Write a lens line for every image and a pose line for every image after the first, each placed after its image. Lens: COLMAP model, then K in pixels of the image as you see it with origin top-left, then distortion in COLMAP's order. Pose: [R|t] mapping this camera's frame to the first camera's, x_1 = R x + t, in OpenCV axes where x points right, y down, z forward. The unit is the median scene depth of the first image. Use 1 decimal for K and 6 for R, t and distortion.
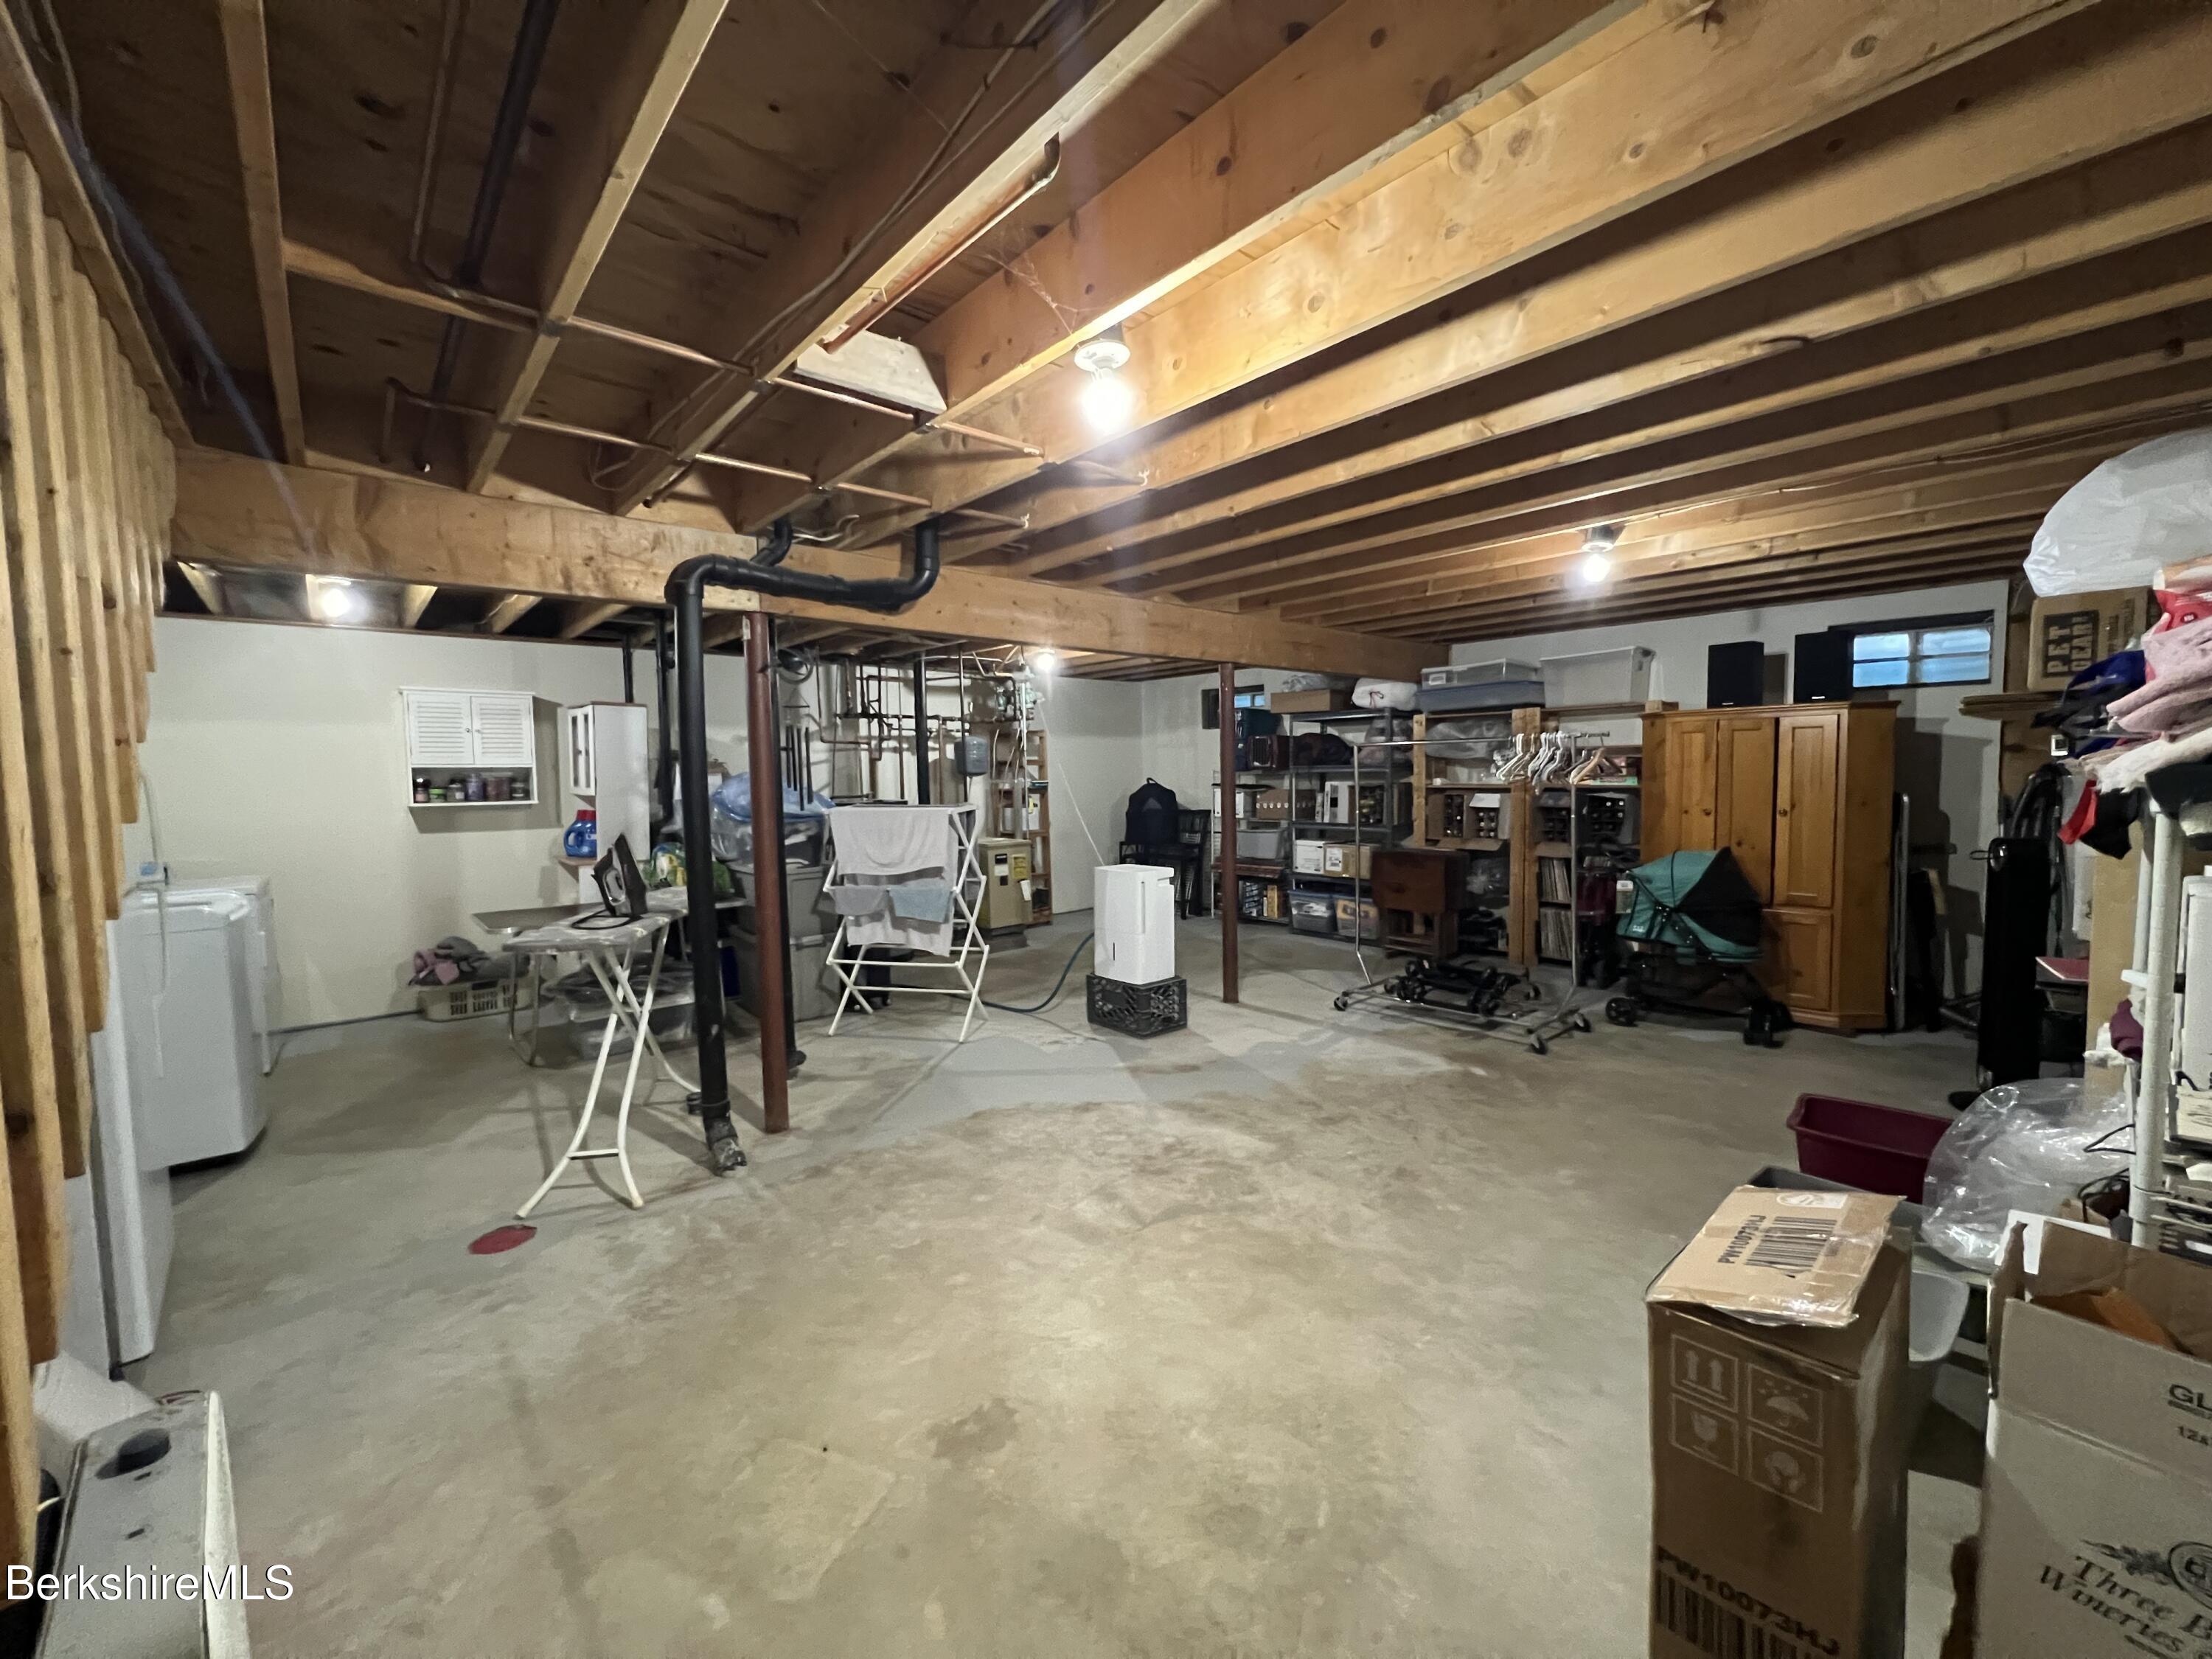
lens RADIAL K [[883.3, 0, 1103.0], [0, 883.3, 828.0], [0, 0, 1]] dist [-0.003887, 0.000270]
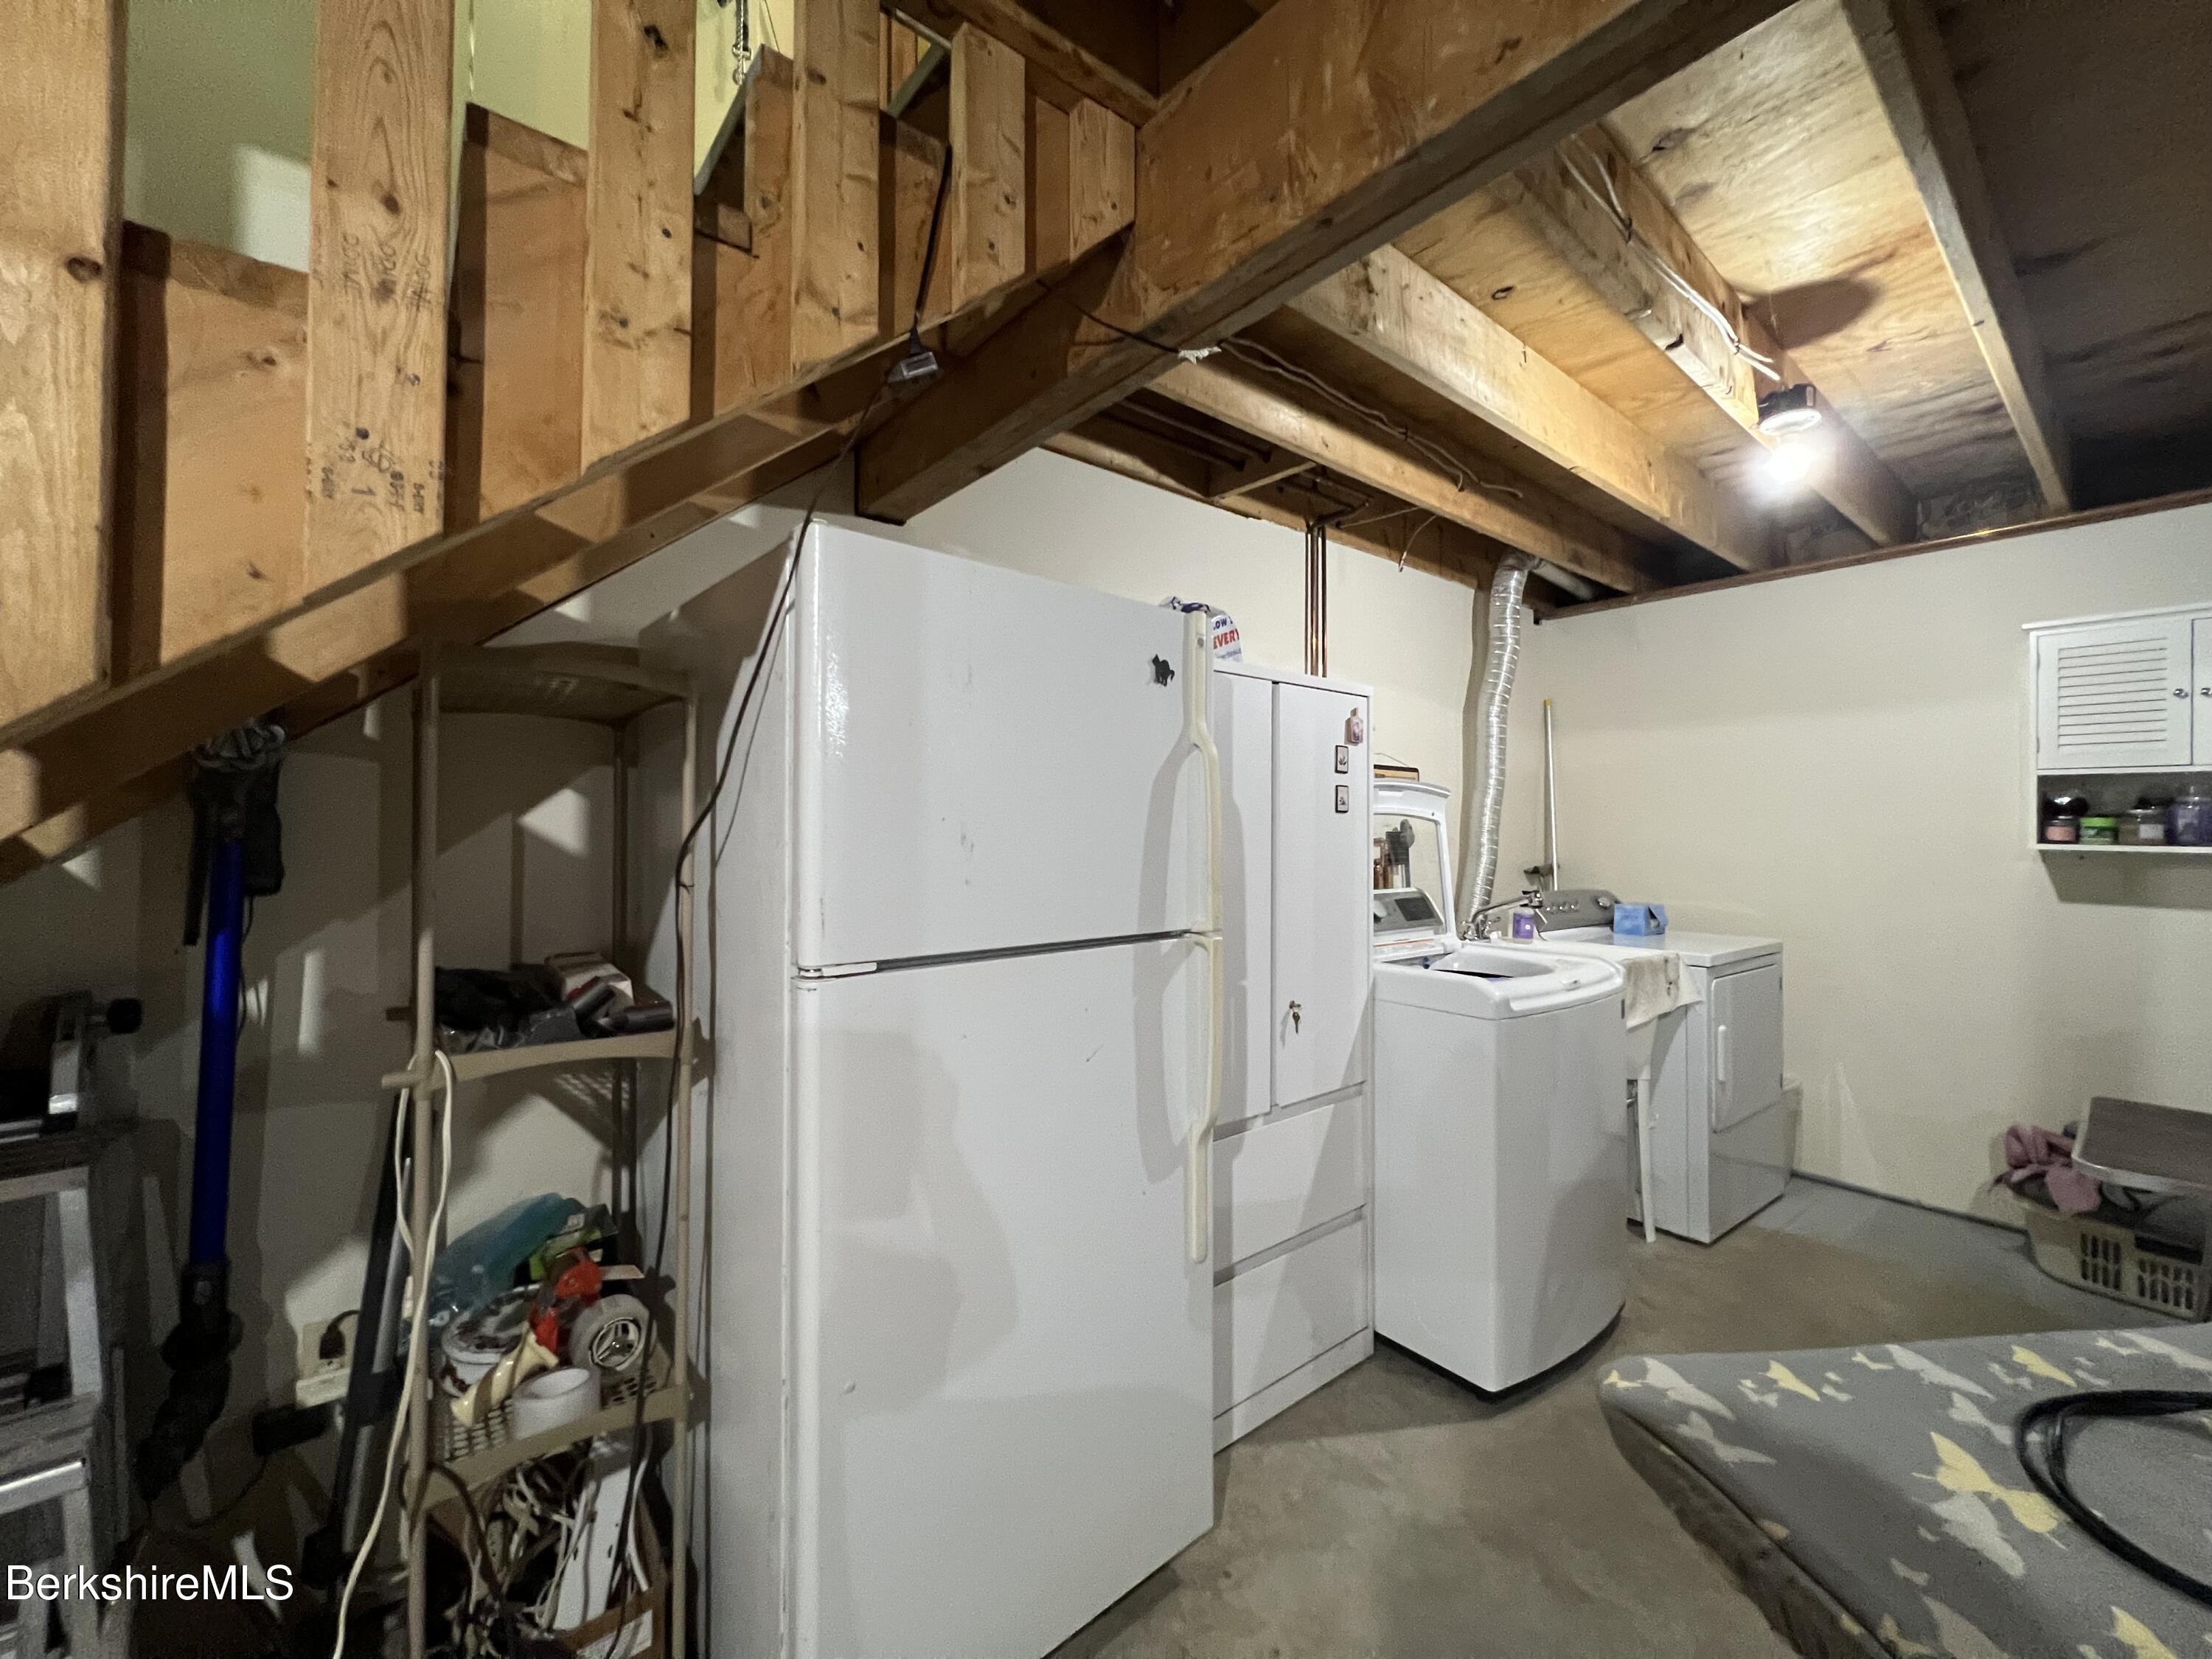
lens RADIAL K [[883.3, 0, 1105.8], [0, 883.3, 822.8], [0, 0, 1]] dist [-0.003887, 0.000270]
pose [[-0.041821, 0.008715, -0.999087, -0.227879], [-0.068575, 0.997579, 0.011573, -0.007772], [0.996769, 0.068996, -0.041122, 0.453131]]
